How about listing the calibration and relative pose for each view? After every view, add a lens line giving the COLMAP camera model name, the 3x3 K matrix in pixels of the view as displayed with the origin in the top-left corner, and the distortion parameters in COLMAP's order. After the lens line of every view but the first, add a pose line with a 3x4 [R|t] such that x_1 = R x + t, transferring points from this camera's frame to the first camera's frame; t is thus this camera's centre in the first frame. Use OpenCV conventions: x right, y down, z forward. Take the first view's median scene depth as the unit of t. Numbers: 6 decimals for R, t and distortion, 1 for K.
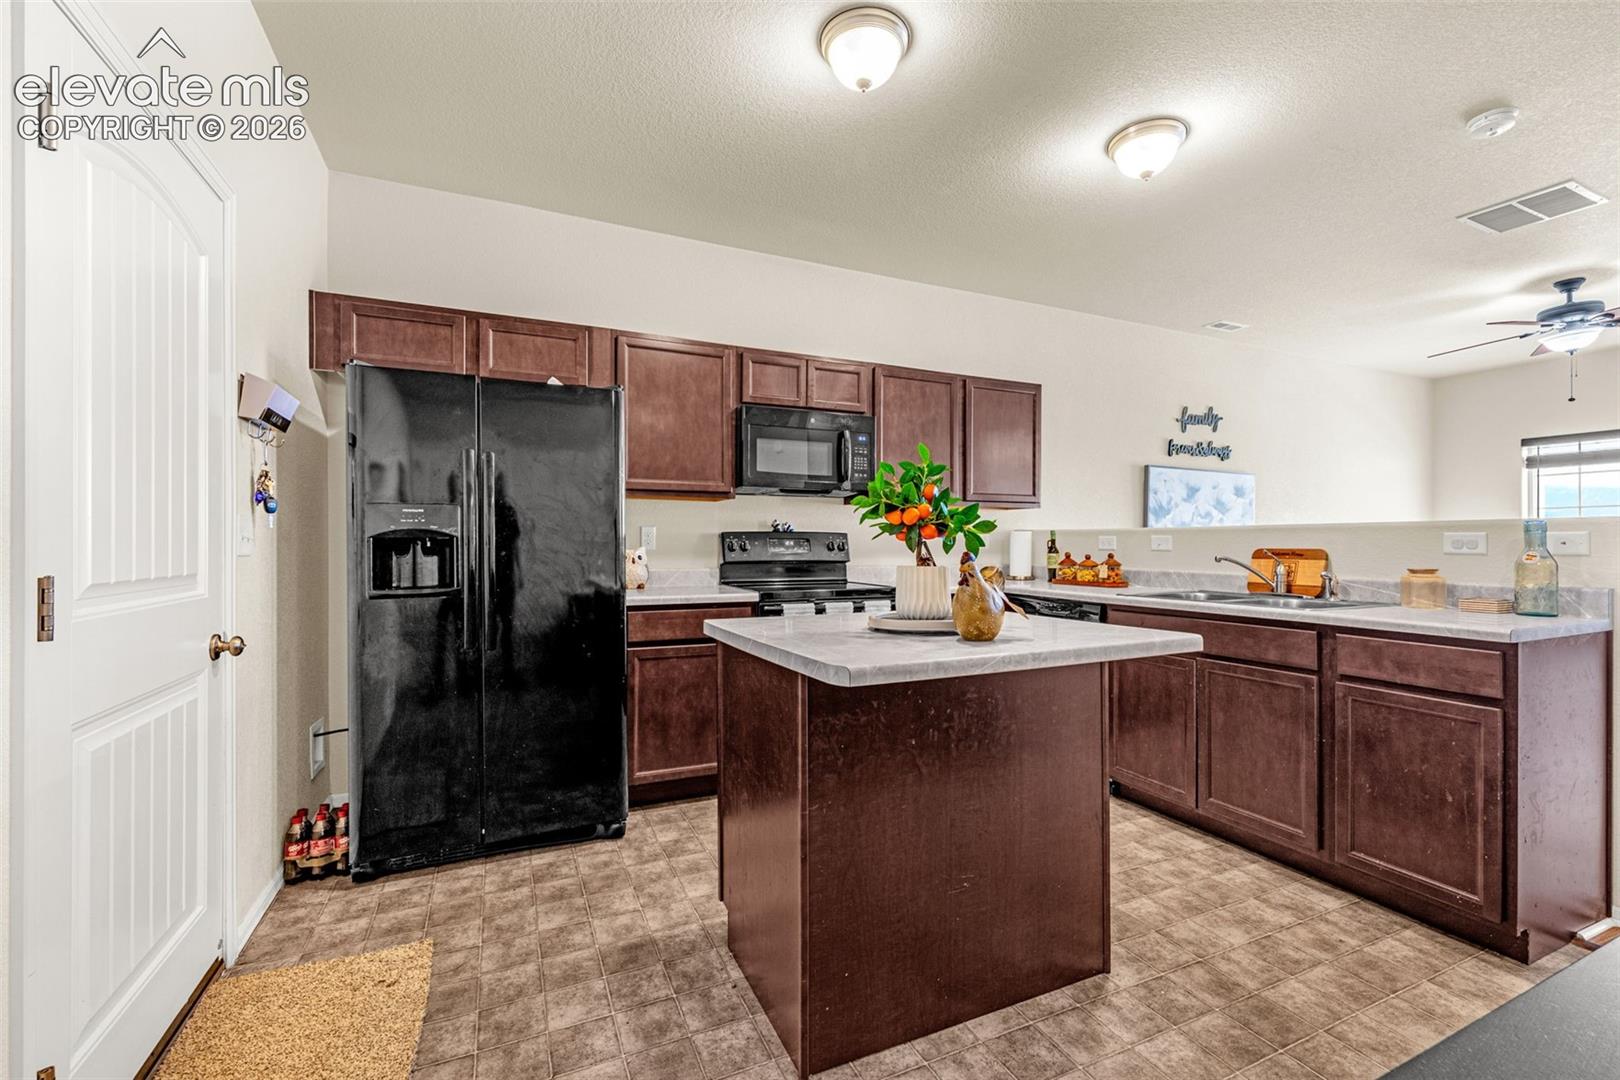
lens RADIAL K [[665.6, 0, 850.6], [0, 665.6, 545.3], [0, 0, 1]] dist [0.003349, 0.000431]
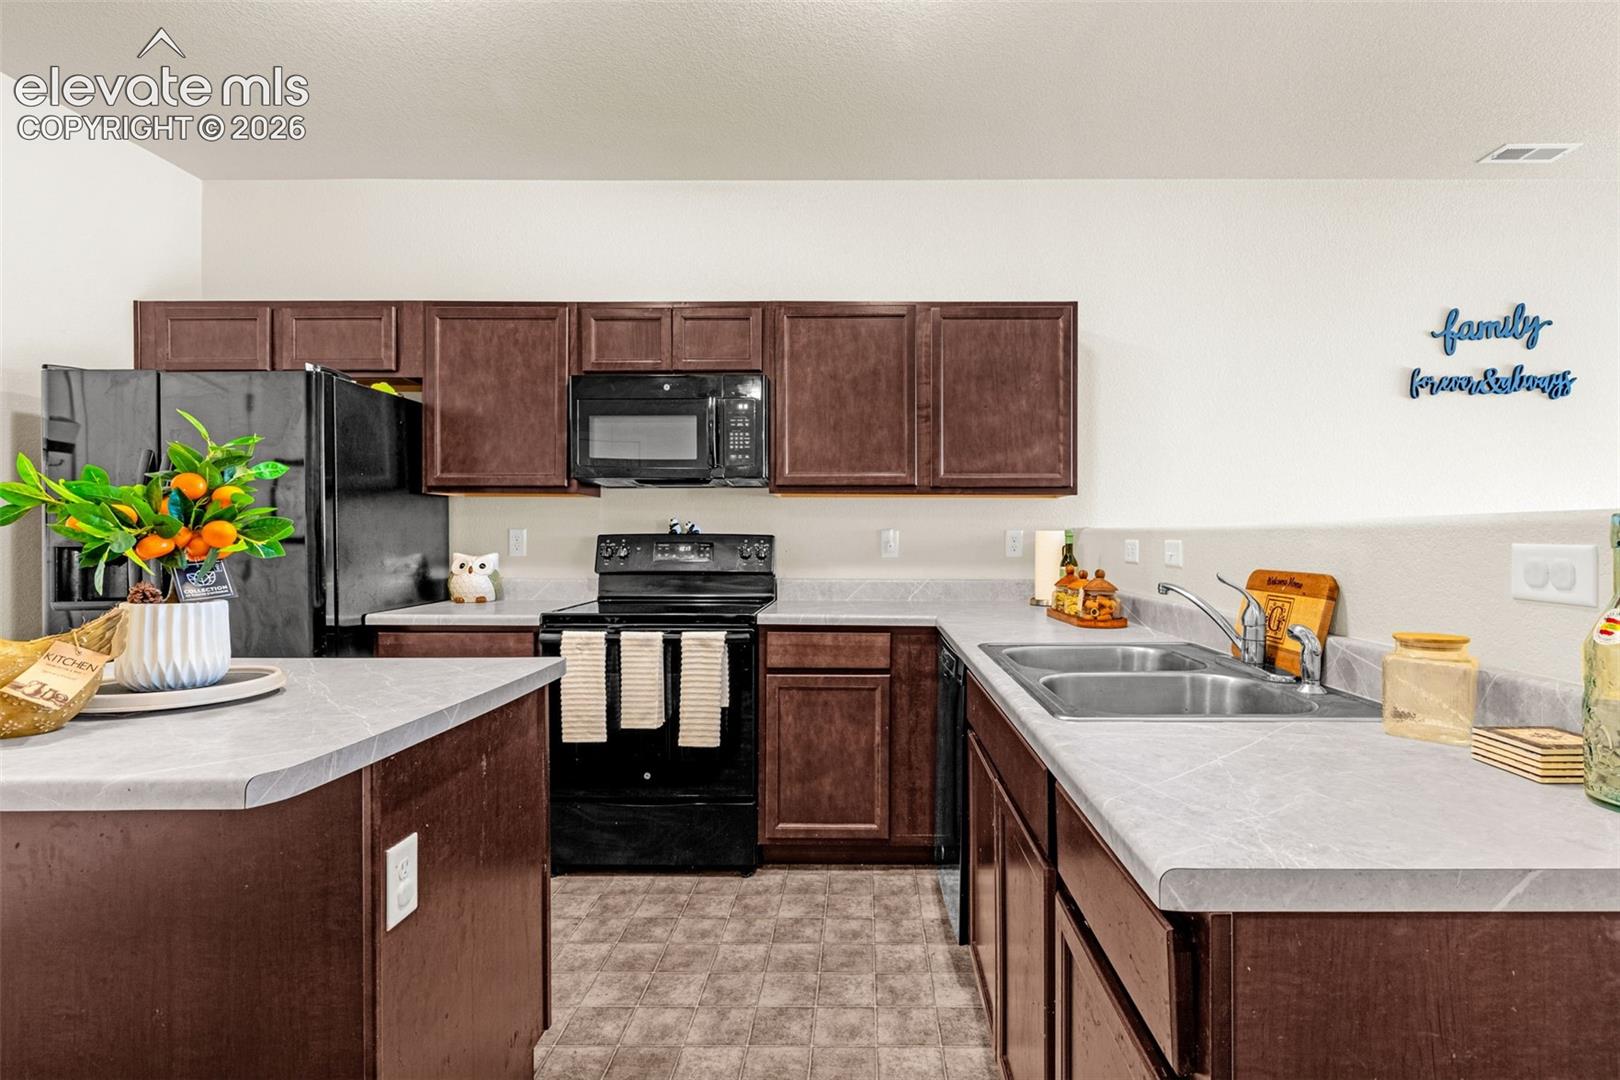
lens RADIAL K [[757.1, 0, 847.8], [0, 757.1, 538.0], [0, 0, 1]] dist [-0.001707, 0.002145]
pose [[0.906720, -0.002722, -0.421725, 0.565253], [-0.000783, 0.999967, -0.008138, -0.010885], [0.421733, 0.007709, 0.906687, 0.355666]]
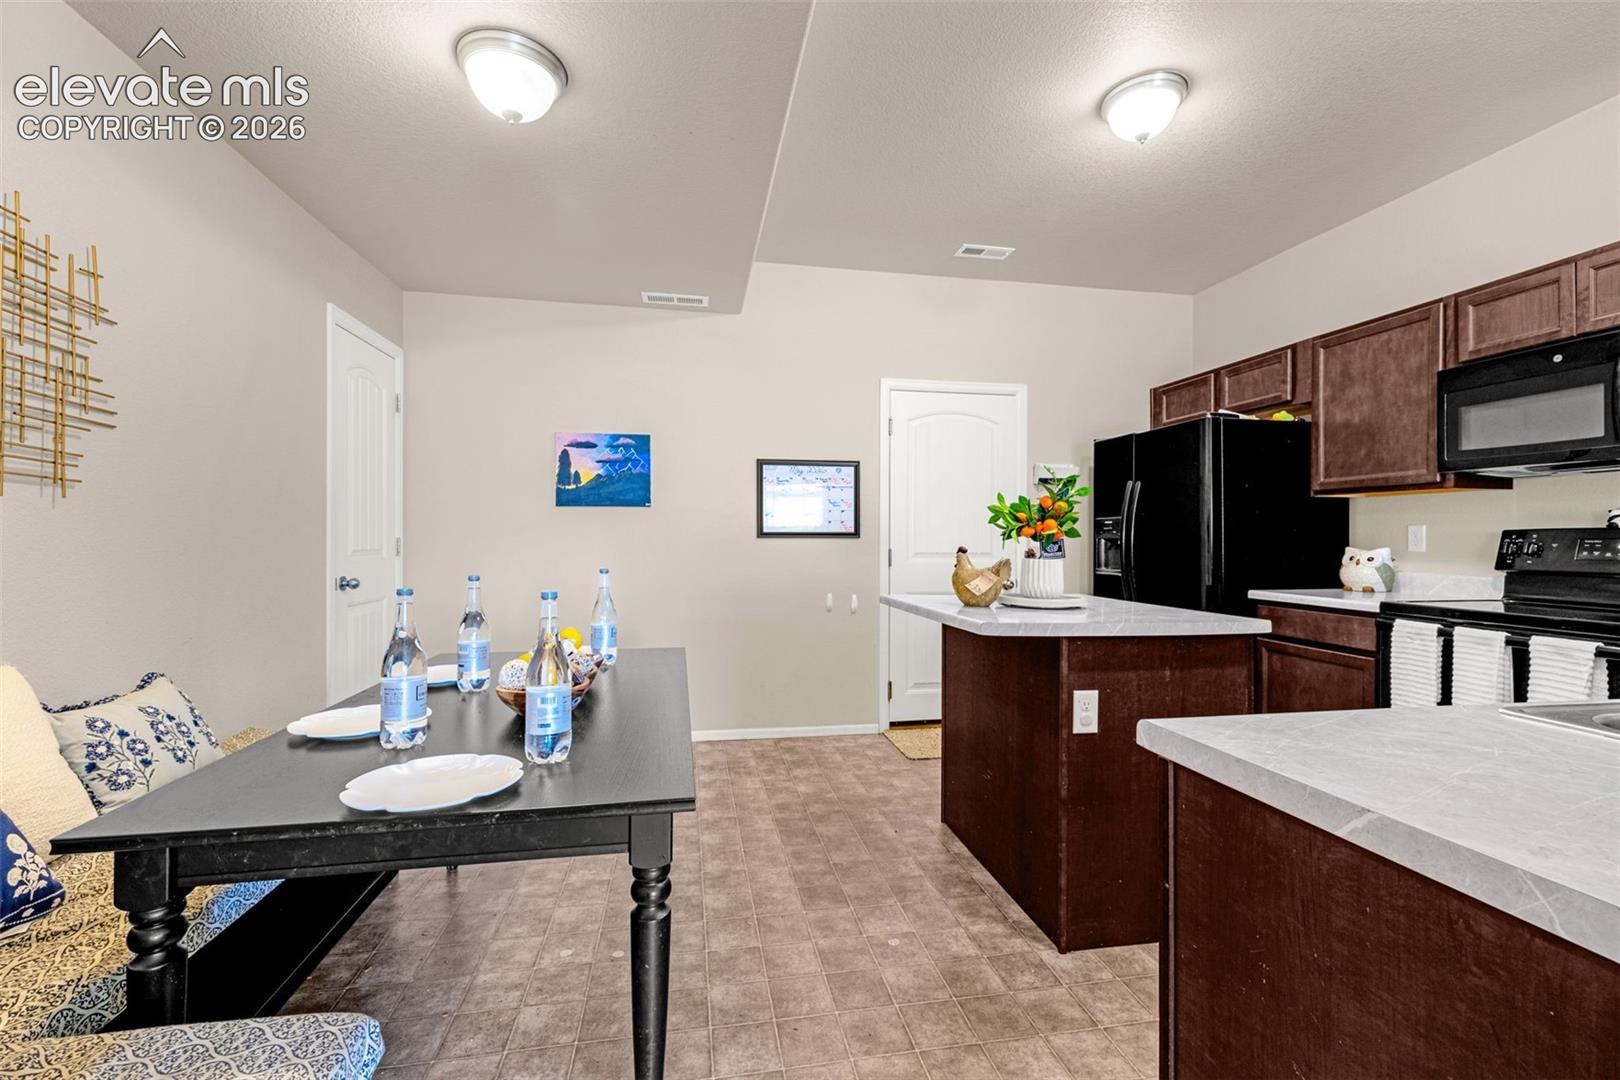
lens RADIAL K [[757.1, 0, 816.5], [0, 757.1, 542.1], [0, 0, 1]] dist [-0.001707, 0.002145]
pose [[-0.268271, -0.006193, -0.963324, 1.004497], [-0.017780, 0.999841, -0.001476, 0.010392], [0.963179, 0.016732, -0.268338, 0.584764]]
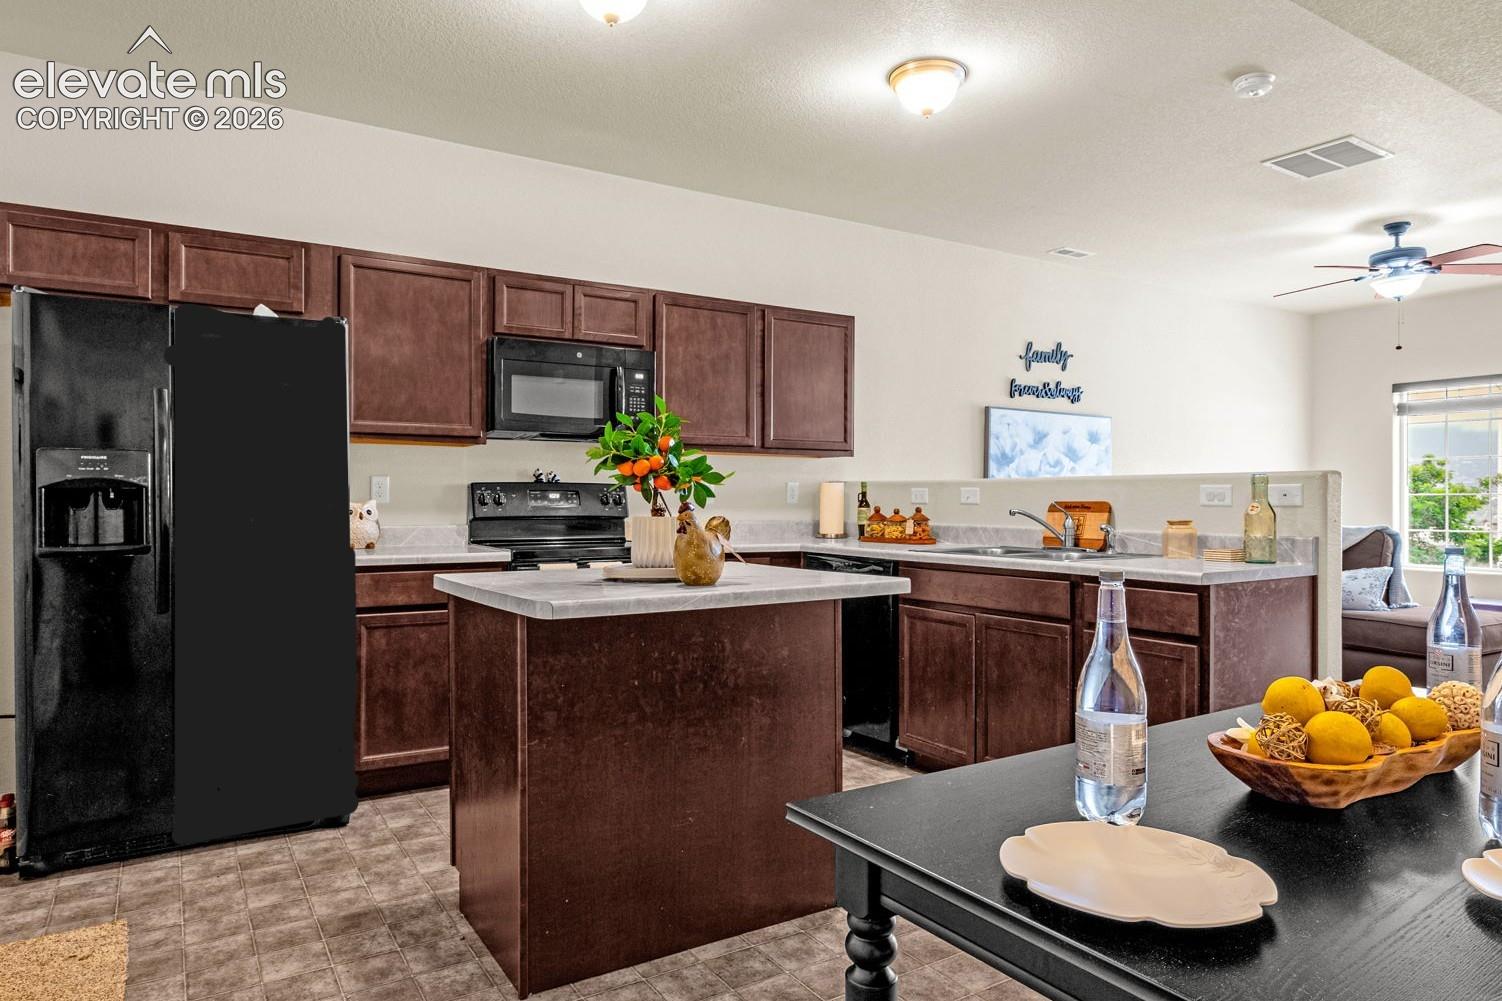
lens RADIAL K [[890.8, 0, 810.8], [0, 890.8, 499.2], [0, 0, 1]] dist [-0.005337, 0.003938]
pose [[0.989690, -0.000298, 0.143228, 0.087628], [0.000616, 0.999997, -0.002178, 0.004715], [-0.143227, 0.002244, 0.989687, -0.228188]]
